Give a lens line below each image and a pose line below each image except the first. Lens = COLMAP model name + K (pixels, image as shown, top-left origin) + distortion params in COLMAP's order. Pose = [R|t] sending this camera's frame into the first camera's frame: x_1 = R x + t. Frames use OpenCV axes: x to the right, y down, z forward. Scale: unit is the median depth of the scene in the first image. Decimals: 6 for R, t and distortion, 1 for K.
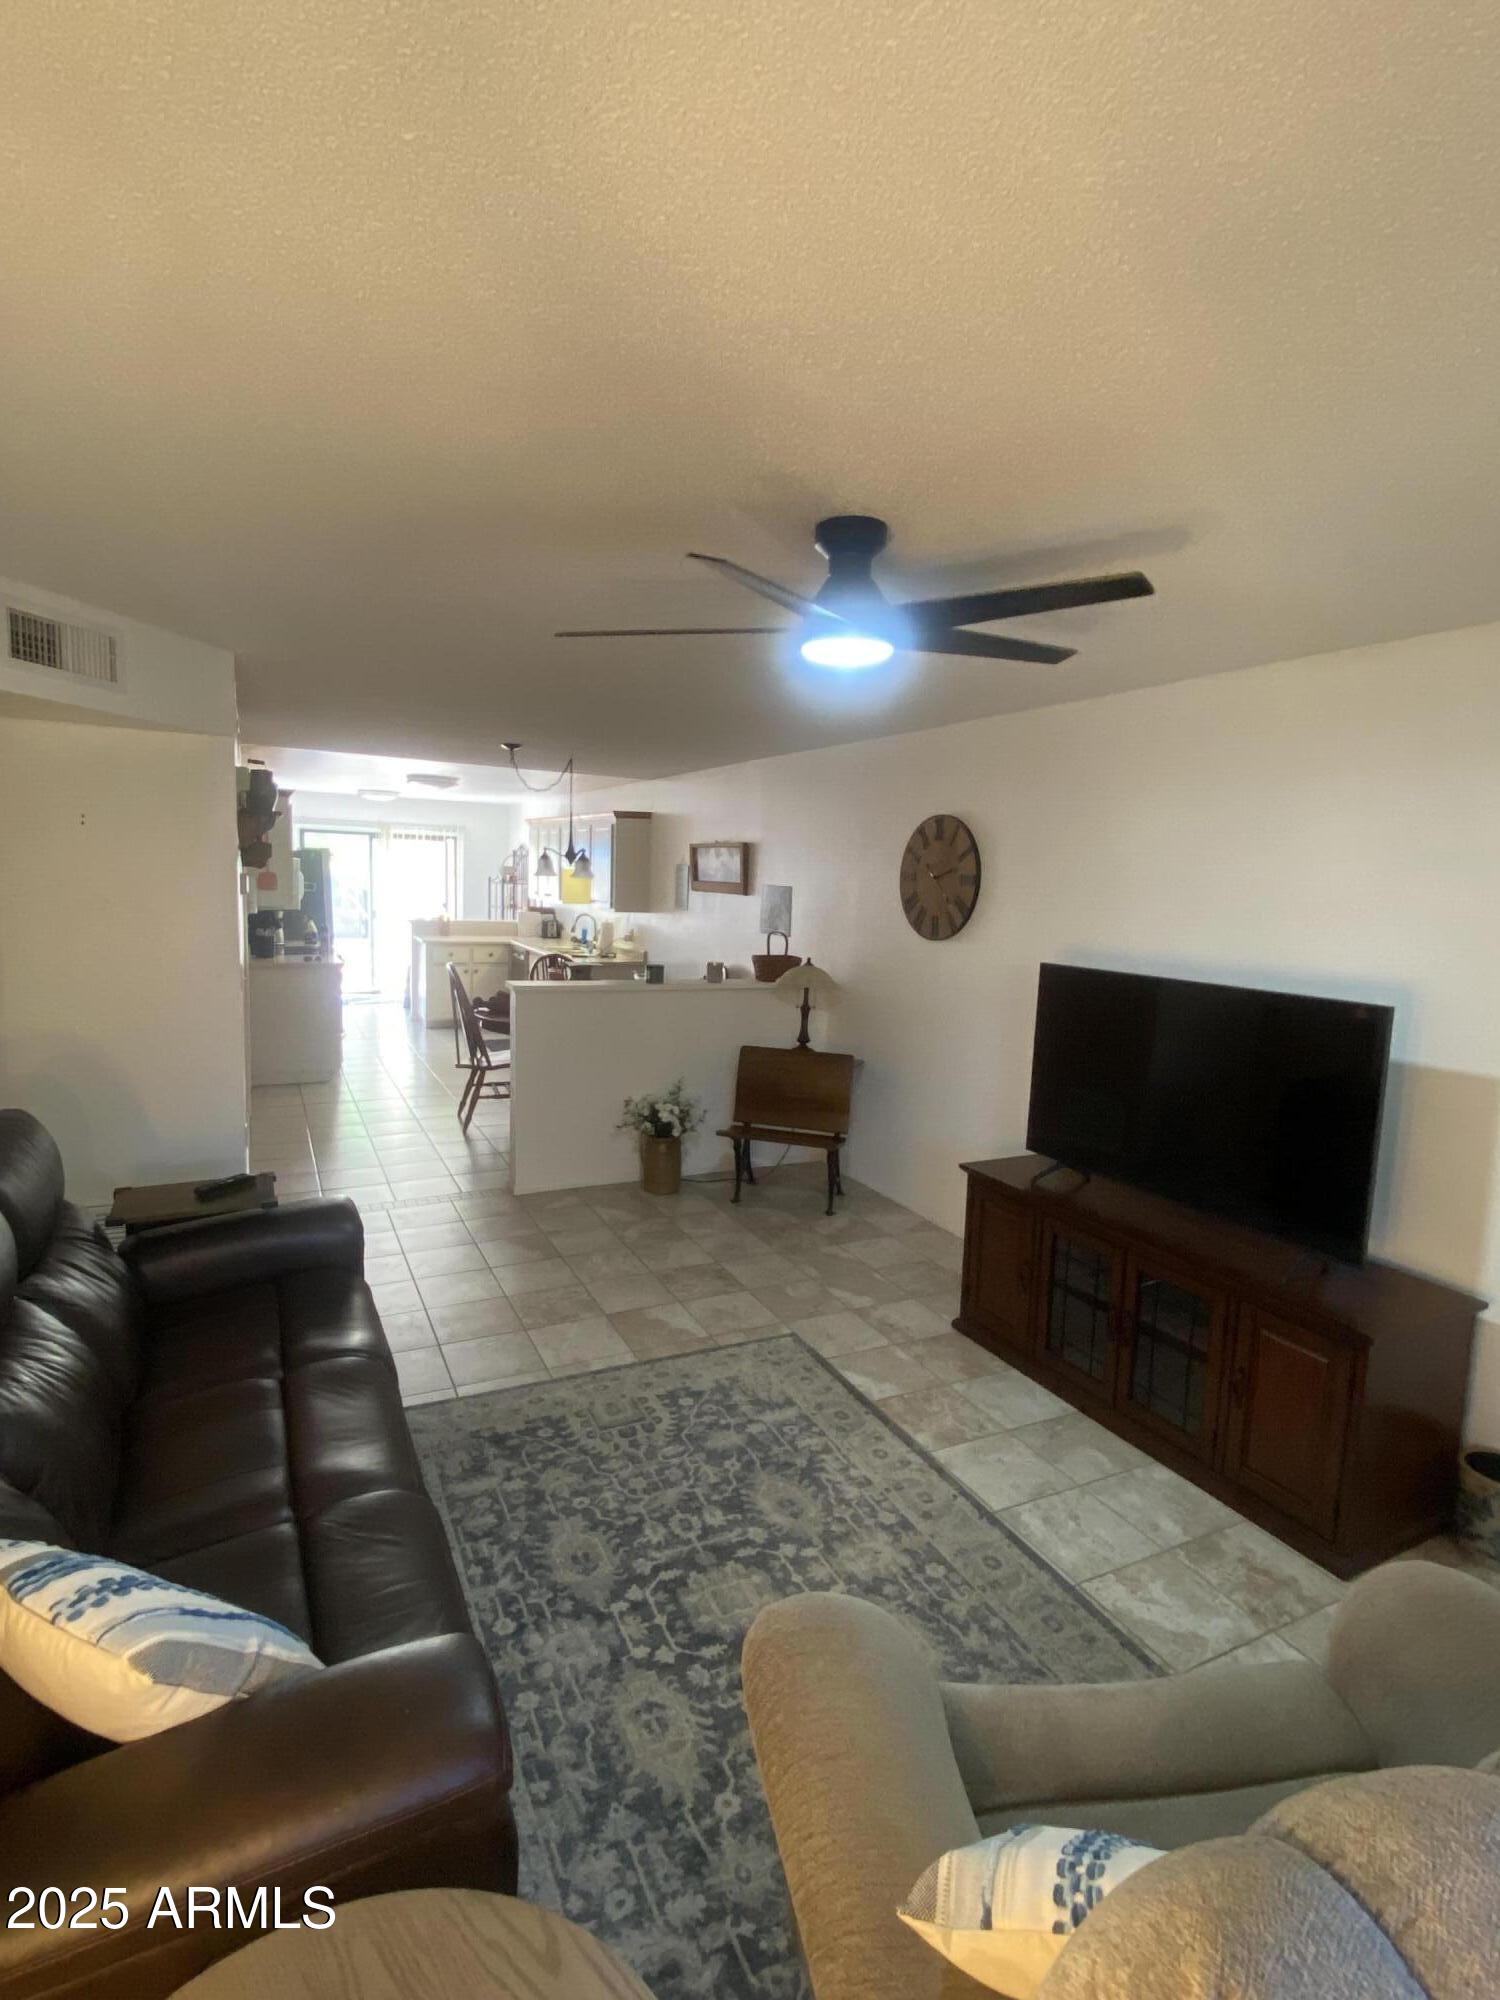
lens RADIAL K [[997.8, 0, 750.0], [0, 997.8, 1000.0], [0, 0, 1]] dist [0.092703, 0.000009]
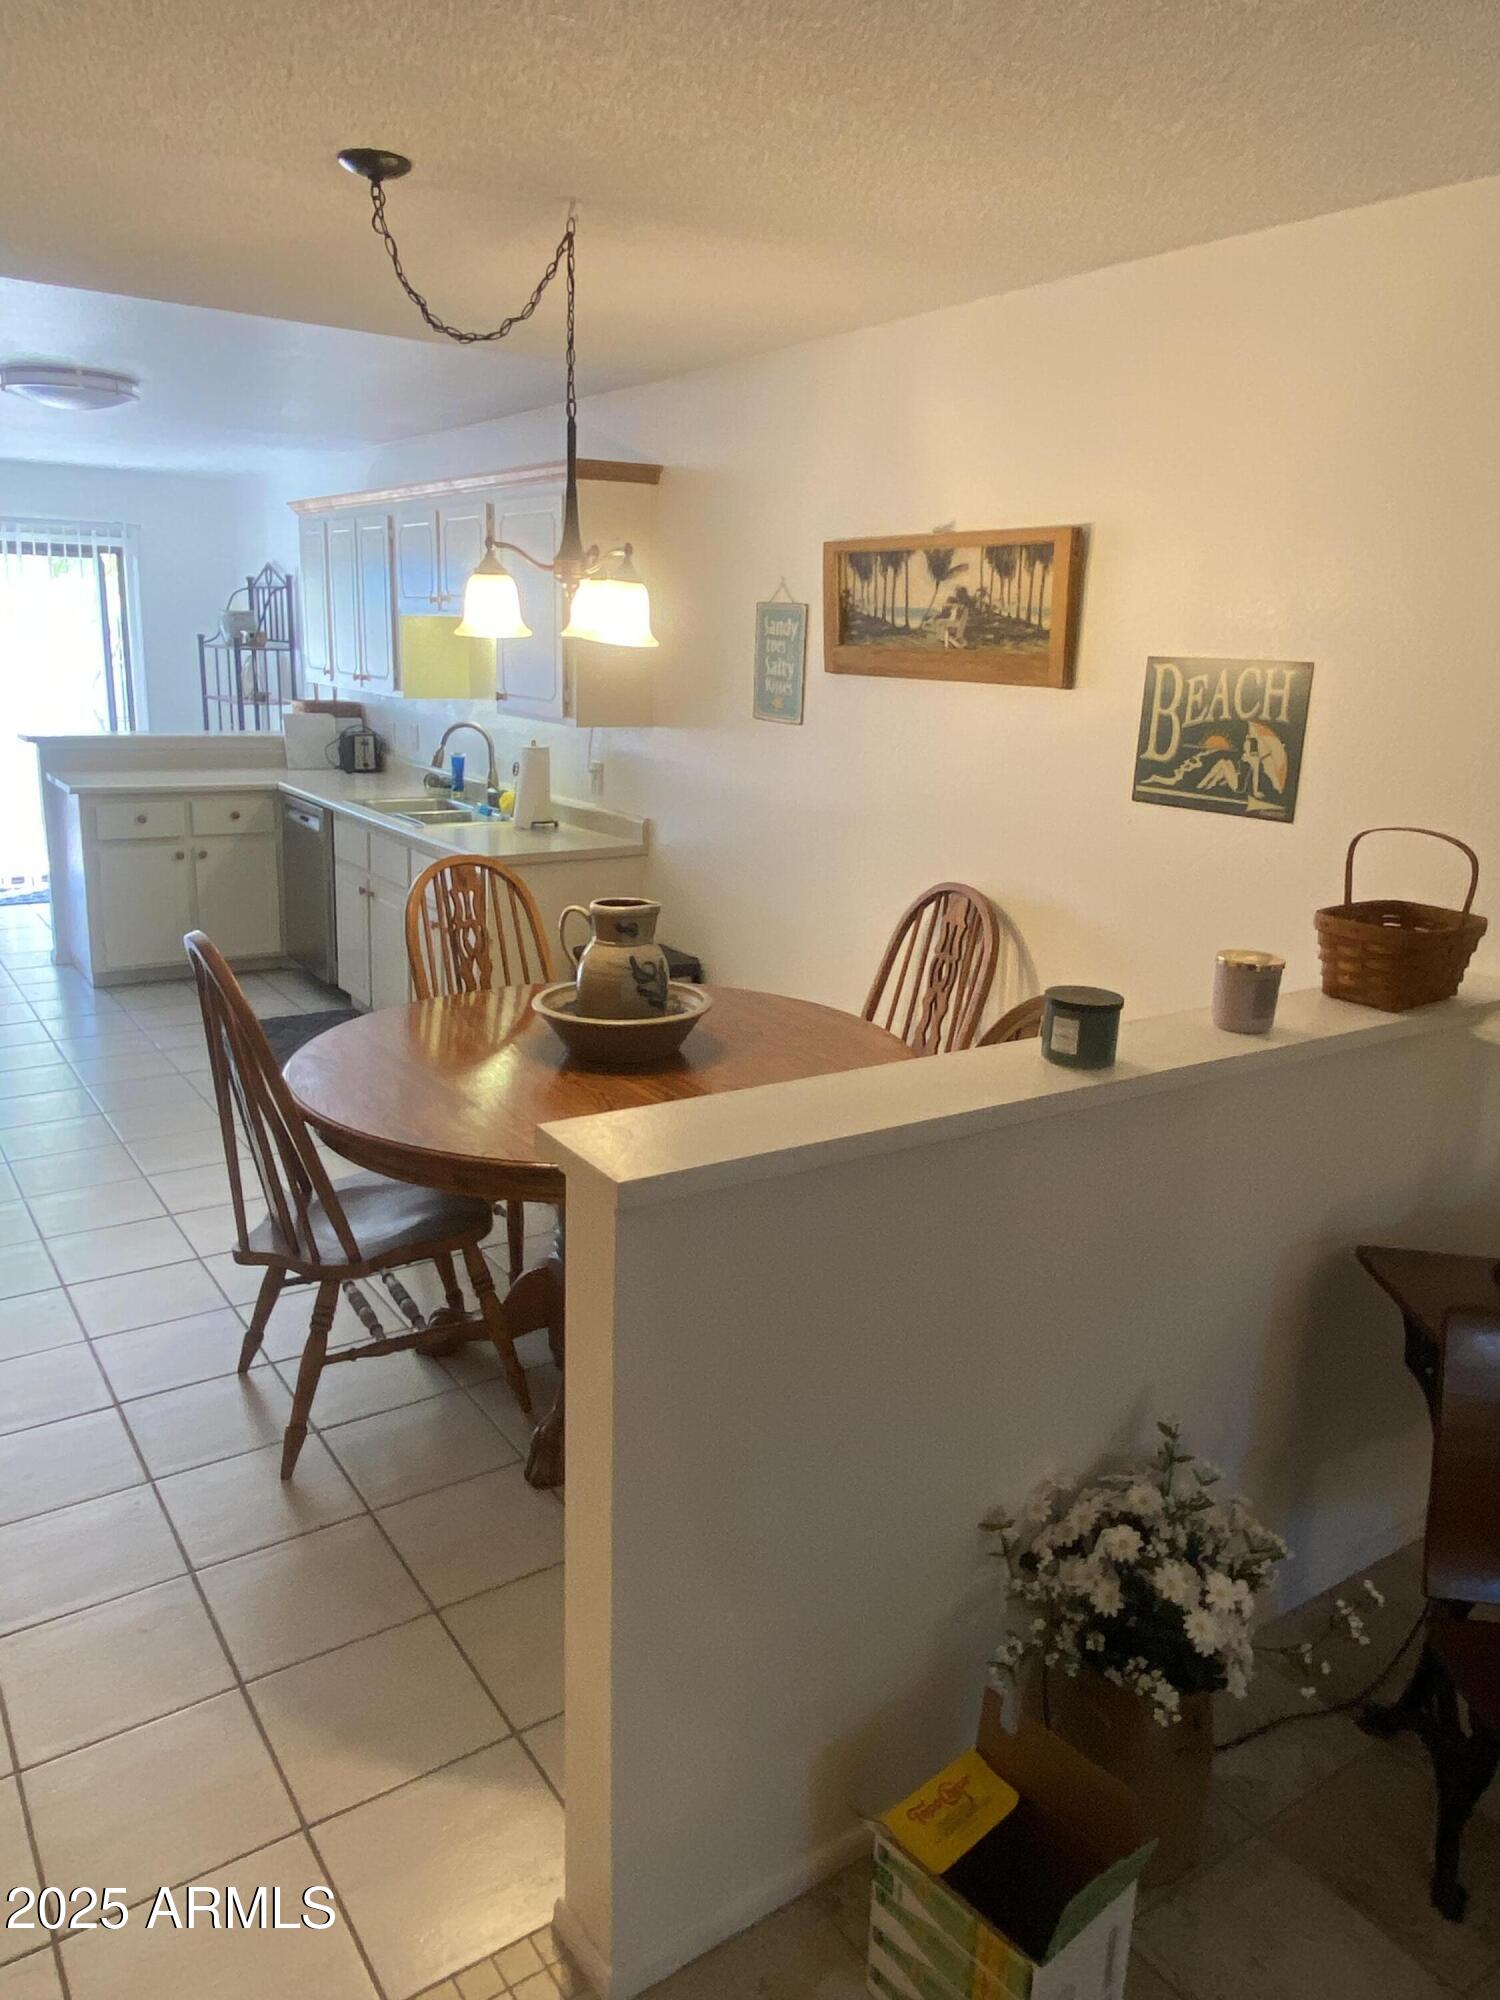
lens RADIAL K [[1389.6, 0, 739.5], [0, 1389.6, 986.0], [0, 0, 1]] dist [0.093248, -0.129287]
pose [[0.990679, -0.030630, 0.132726, -0.124591], [0.014327, 0.992416, 0.122088, -0.043314], [-0.135459, -0.119048, 0.983605, 0.360223]]
